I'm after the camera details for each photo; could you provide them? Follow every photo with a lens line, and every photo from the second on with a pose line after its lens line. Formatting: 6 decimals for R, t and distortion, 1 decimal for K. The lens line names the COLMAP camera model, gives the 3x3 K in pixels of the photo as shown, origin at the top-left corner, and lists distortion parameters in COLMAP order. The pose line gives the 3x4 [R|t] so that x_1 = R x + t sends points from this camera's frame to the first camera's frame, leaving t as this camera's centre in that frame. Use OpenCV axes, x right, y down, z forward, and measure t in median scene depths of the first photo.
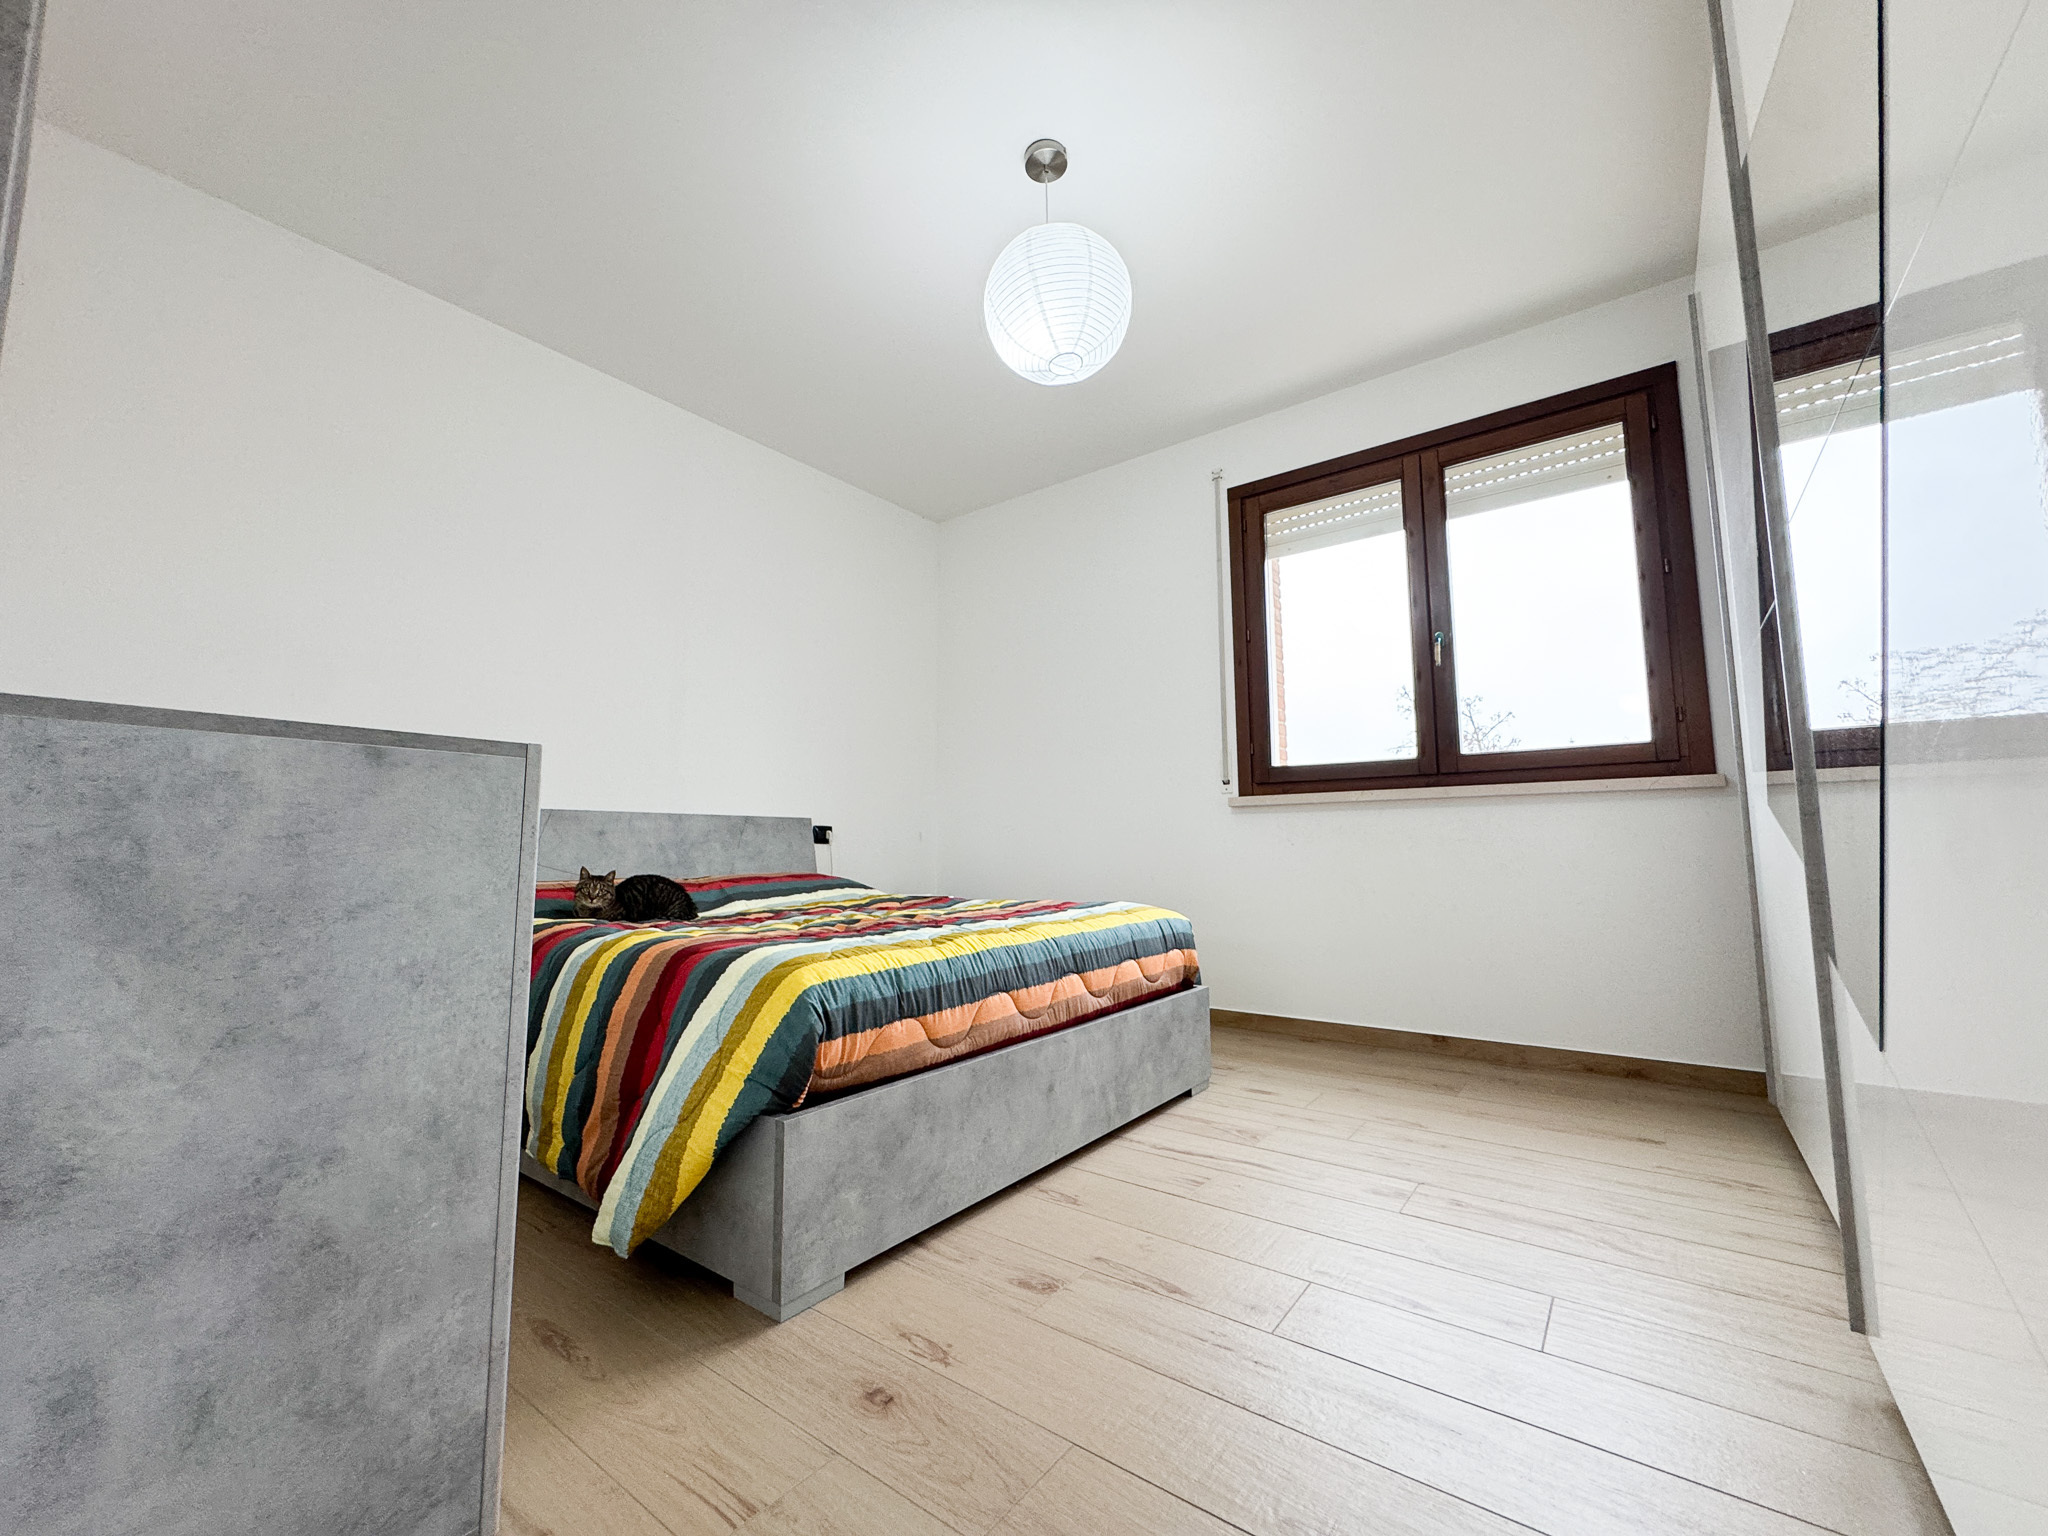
lens RADIAL K [[819.0, 0, 1023.2], [0, 819.0, 770.8], [0, 0, 1]] dist [-0.002954, 0.000283]
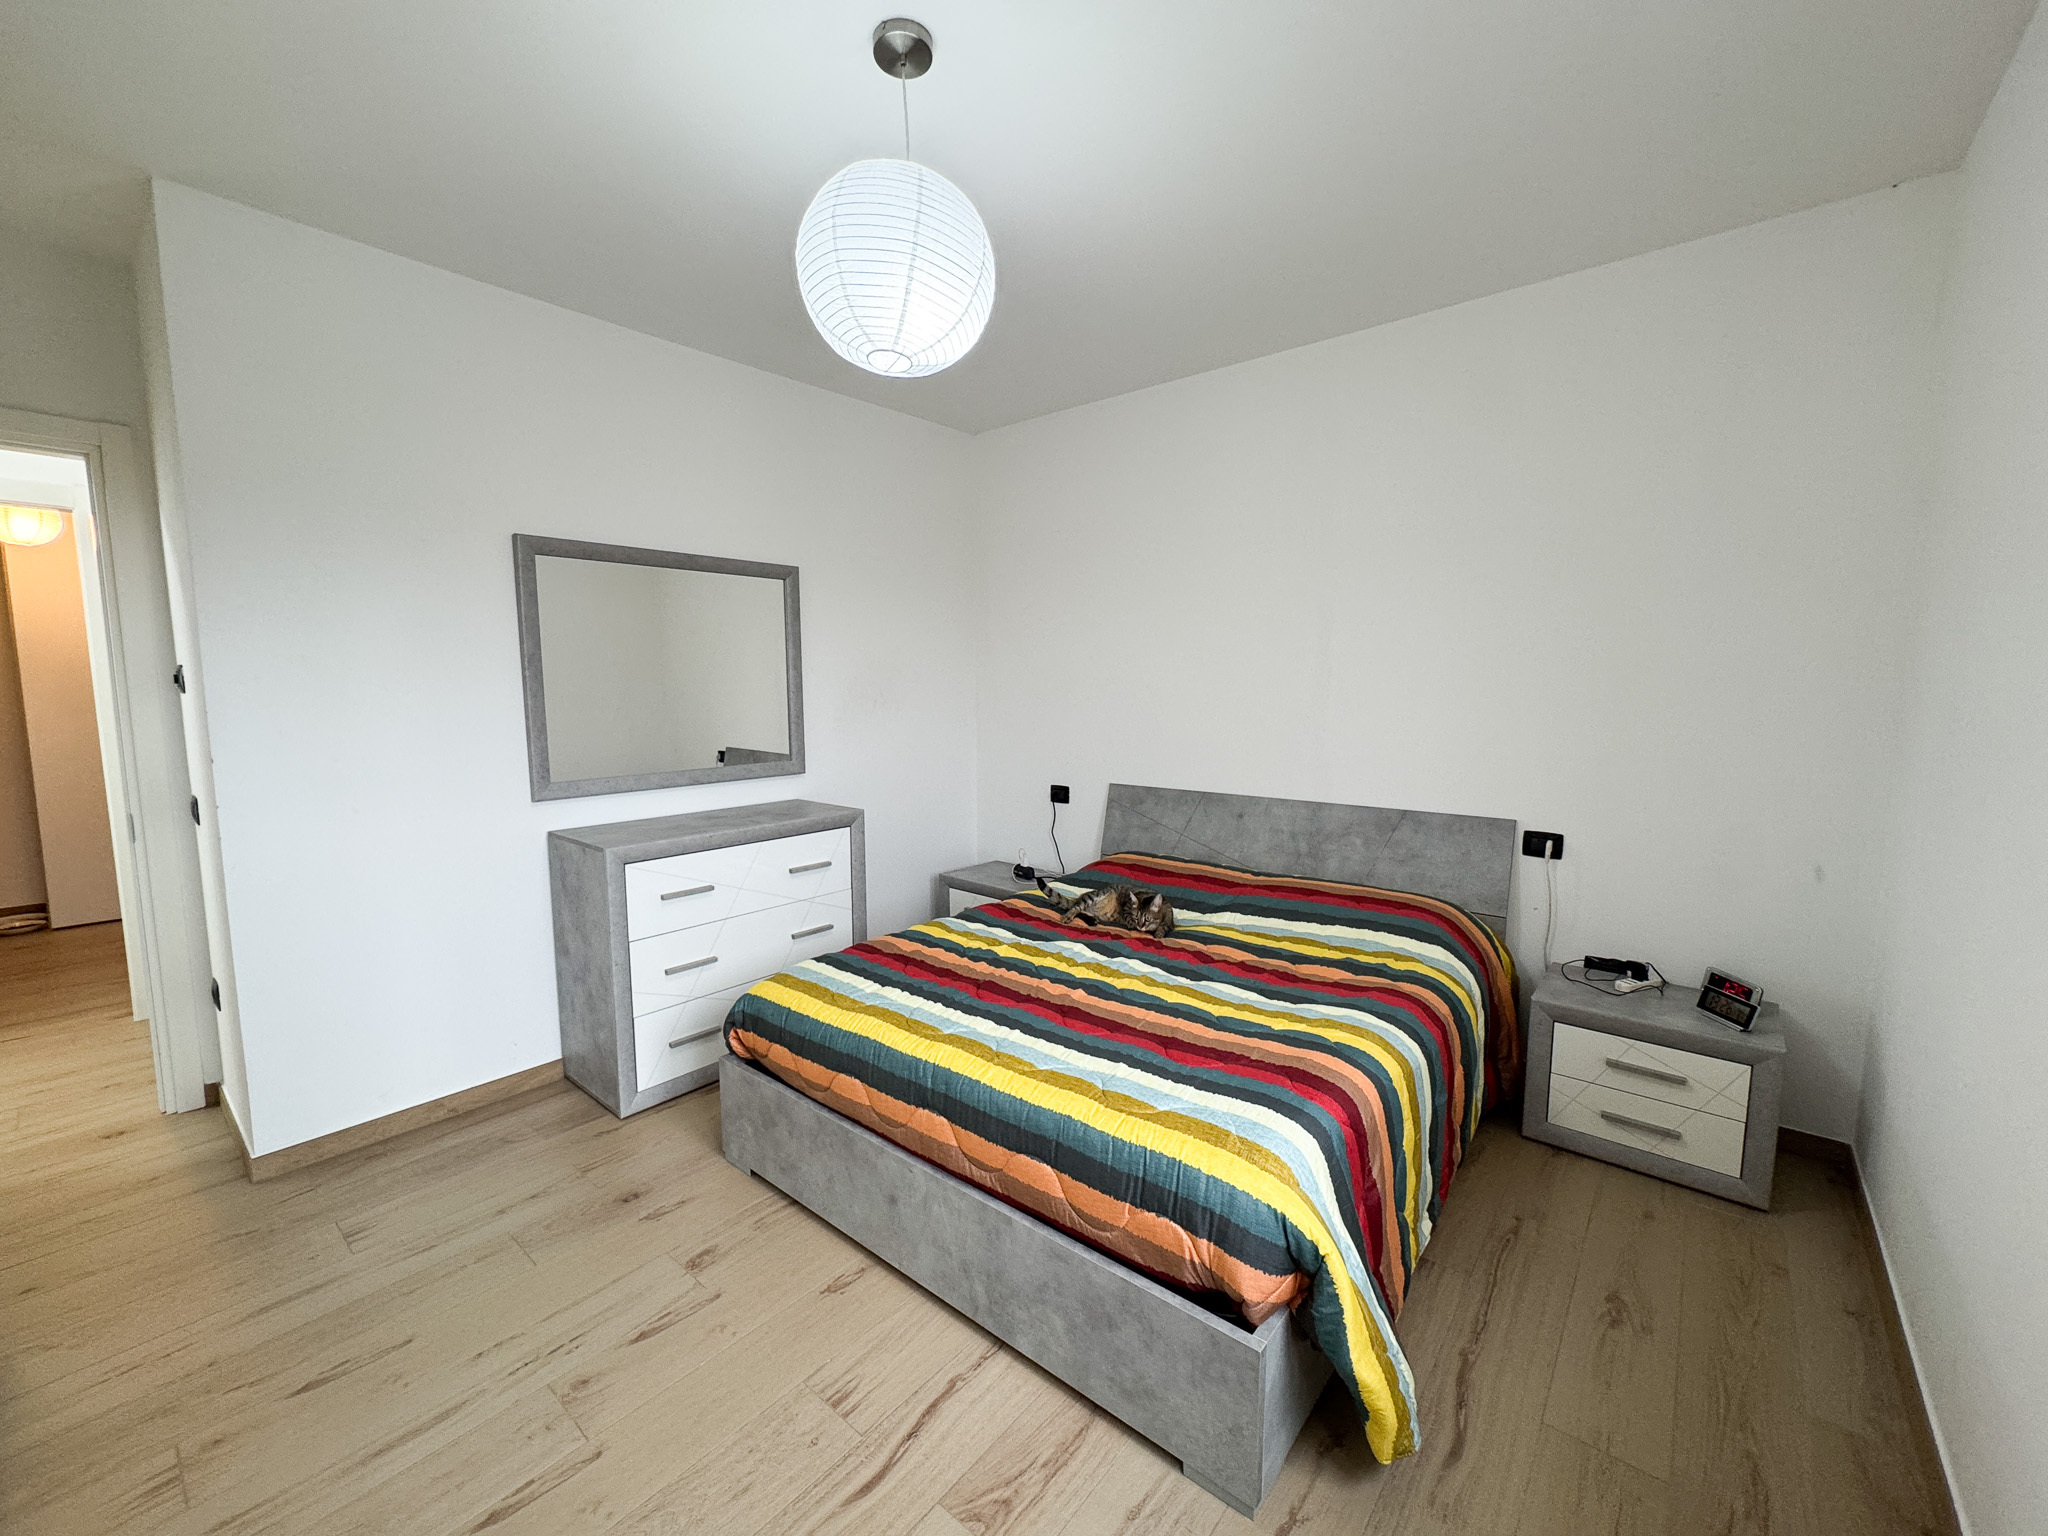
lens RADIAL K [[819.0, 0, 1023.2], [0, 819.0, 770.8], [0, 0, 1]] dist [-0.002954, 0.000283]
pose [[-0.049625, 0.112006, -0.992468, 0.804449], [0.101416, 0.989121, 0.106558, -0.179681], [0.993606, -0.095364, -0.060445, 1.076465]]
